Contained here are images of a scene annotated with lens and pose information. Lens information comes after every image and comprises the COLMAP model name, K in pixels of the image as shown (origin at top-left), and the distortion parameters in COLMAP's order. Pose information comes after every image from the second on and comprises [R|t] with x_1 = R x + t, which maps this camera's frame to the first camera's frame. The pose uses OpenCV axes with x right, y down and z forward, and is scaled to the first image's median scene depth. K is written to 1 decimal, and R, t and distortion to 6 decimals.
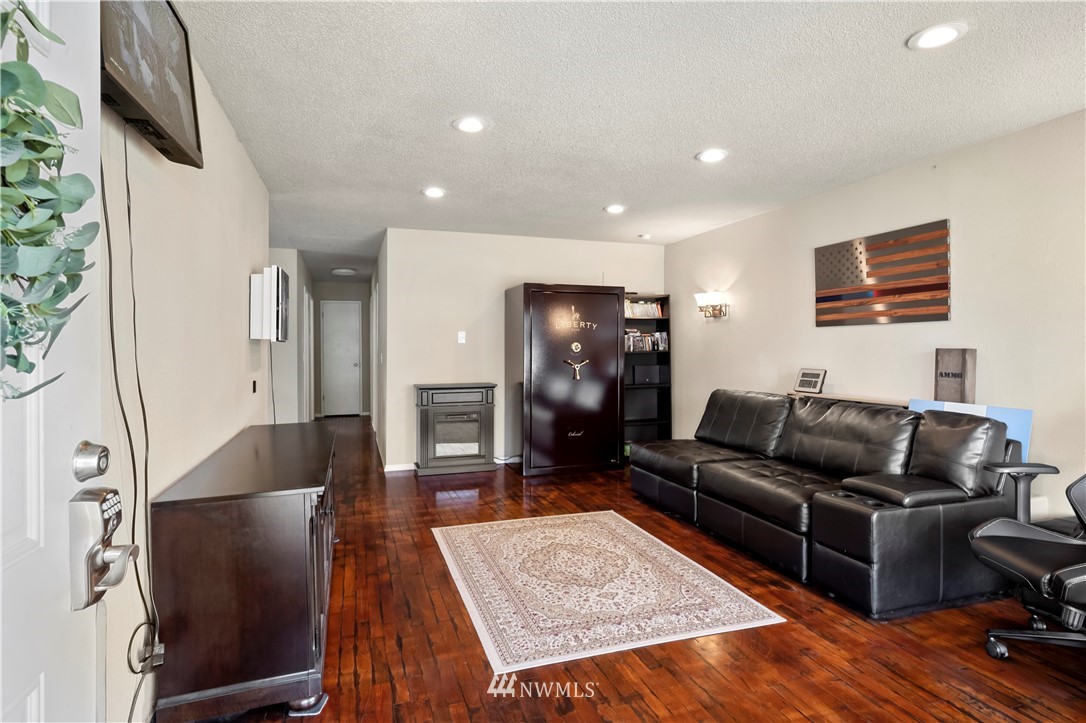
lens RADIAL K [[568.0, 0, 541.6], [0, 568.0, 357.6], [0, 0, 1]] dist [-0.027933, -0.000094]
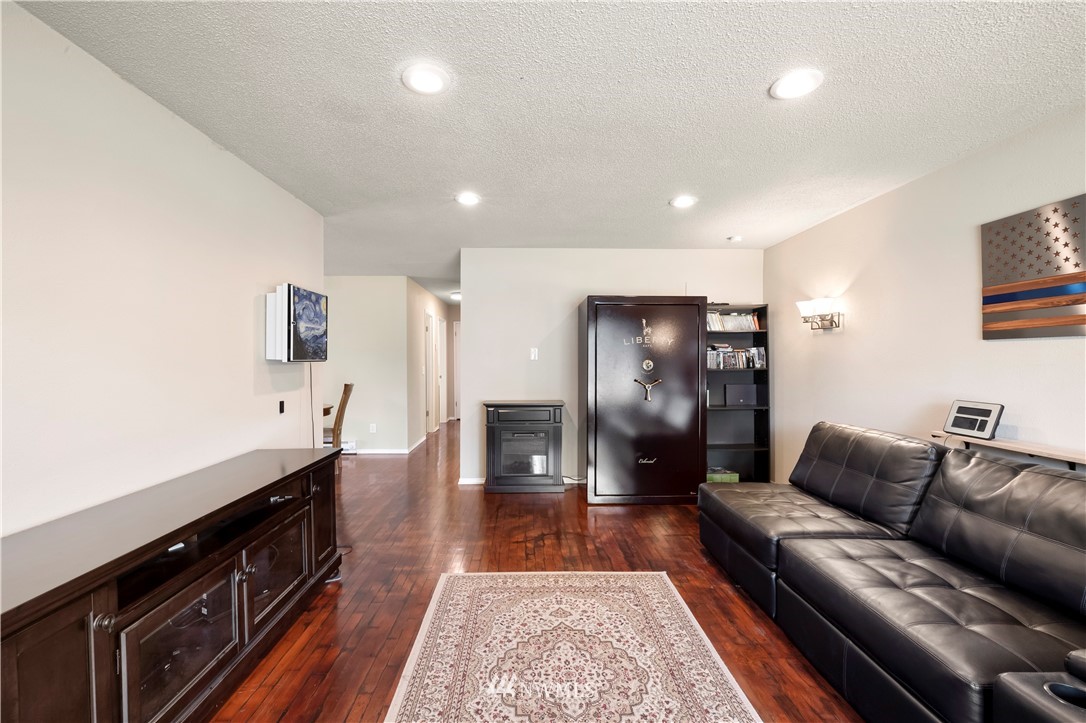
lens RADIAL K [[459.4, 0, 535.0], [0, 459.4, 360.5], [0, 0, 1]] dist [-0.000247, 0.000517]
pose [[0.953008, 0.002170, -0.302937, 0.146684], [-0.006120, 0.999908, -0.012091, -0.020594], [0.302883, 0.013377, 0.952934, 0.325811]]
